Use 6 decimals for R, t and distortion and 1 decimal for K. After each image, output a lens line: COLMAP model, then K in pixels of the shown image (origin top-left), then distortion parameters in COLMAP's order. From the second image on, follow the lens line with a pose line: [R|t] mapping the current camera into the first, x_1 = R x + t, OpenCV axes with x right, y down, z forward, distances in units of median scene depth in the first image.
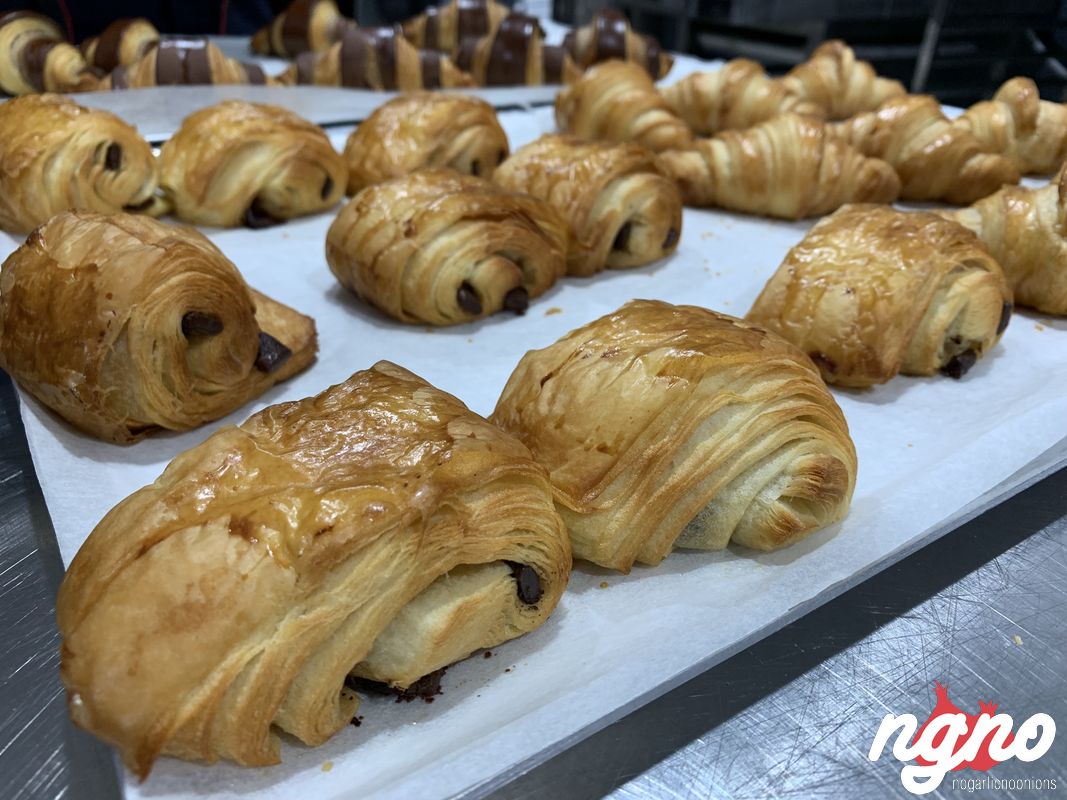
lens RADIAL K [[790.3, 0, 533.5], [0, 790.3, 400.0], [0, 0, 1]] dist [-0.008691, -0.003058]
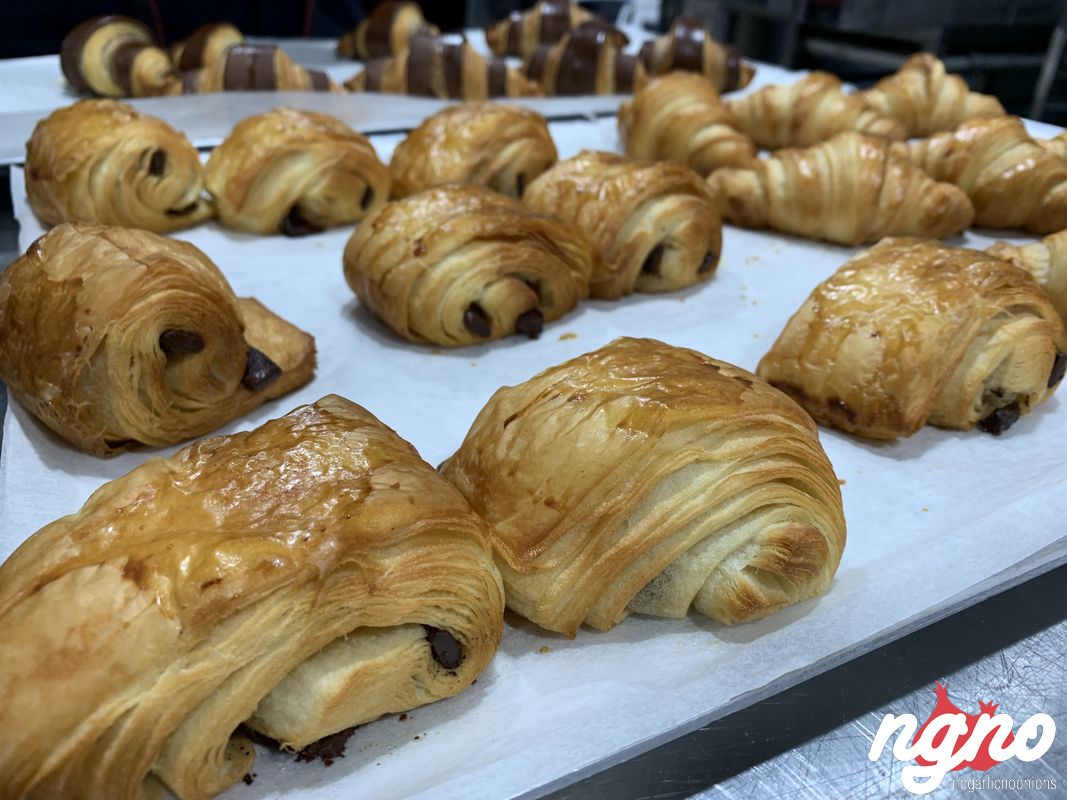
lens RADIAL K [[792.4, 0, 533.5], [0, 792.4, 400.0], [0, 0, 1]] dist [-0.010607, -0.003281]
pose [[0.993266, 0.055723, -0.101573, 0.105387], [-0.056161, 0.998421, -0.001453, -0.038787], [0.101331, 0.007148, 0.994827, 0.044133]]
